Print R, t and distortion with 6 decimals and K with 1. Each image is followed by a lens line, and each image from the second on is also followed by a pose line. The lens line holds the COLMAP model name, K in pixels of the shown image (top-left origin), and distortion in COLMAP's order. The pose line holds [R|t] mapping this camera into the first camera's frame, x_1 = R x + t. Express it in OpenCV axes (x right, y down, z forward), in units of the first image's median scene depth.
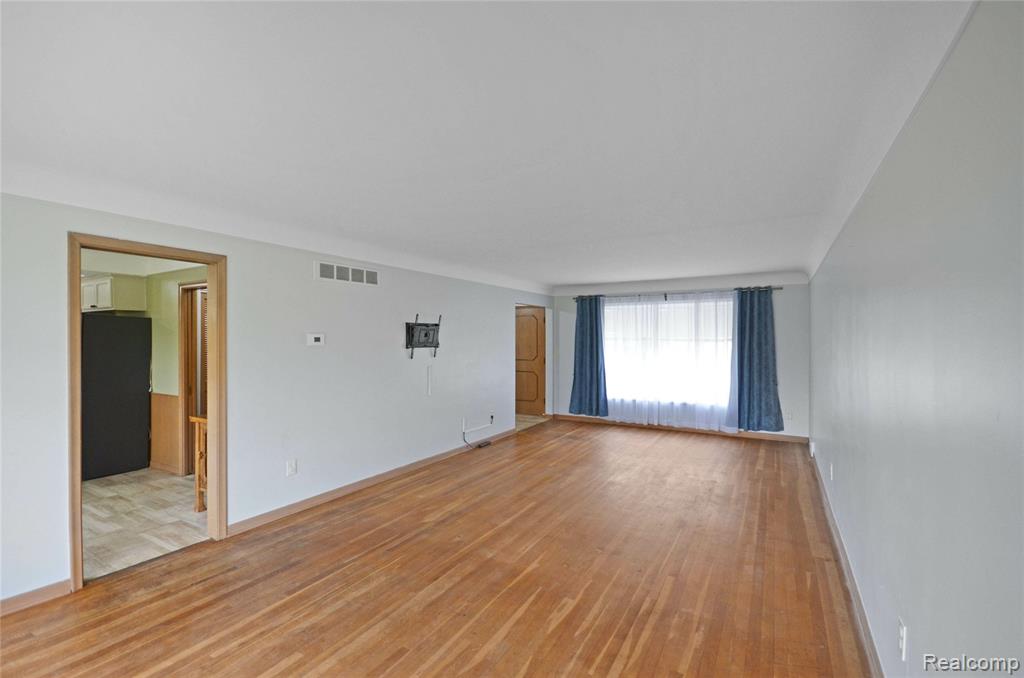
lens RADIAL K [[453.6, 0, 512.0], [0, 453.6, 339.0], [0, 0, 1]] dist [-0.001557, -0.000170]
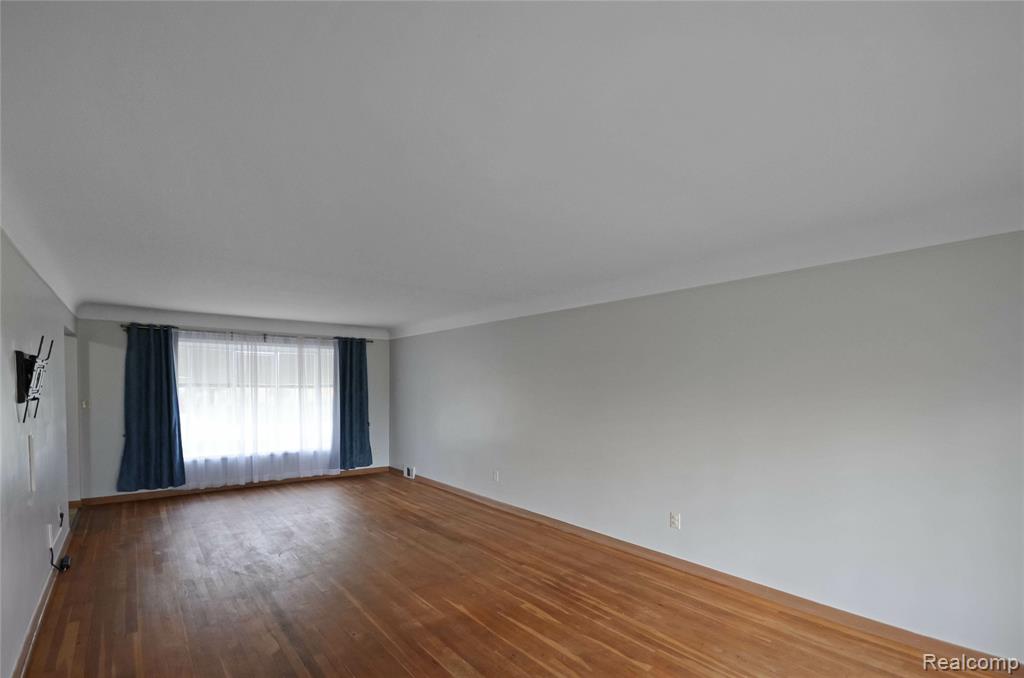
lens RADIAL K [[475.3, 0, 508.7], [0, 475.3, 386.1], [0, 0, 1]] dist [-0.003763, -0.000286]
pose [[0.356716, 0.000383, 0.934213, -0.391738], [-0.004060, 0.999991, 0.001140, -0.000189], [-0.934204, -0.004200, 0.356714, 0.221931]]
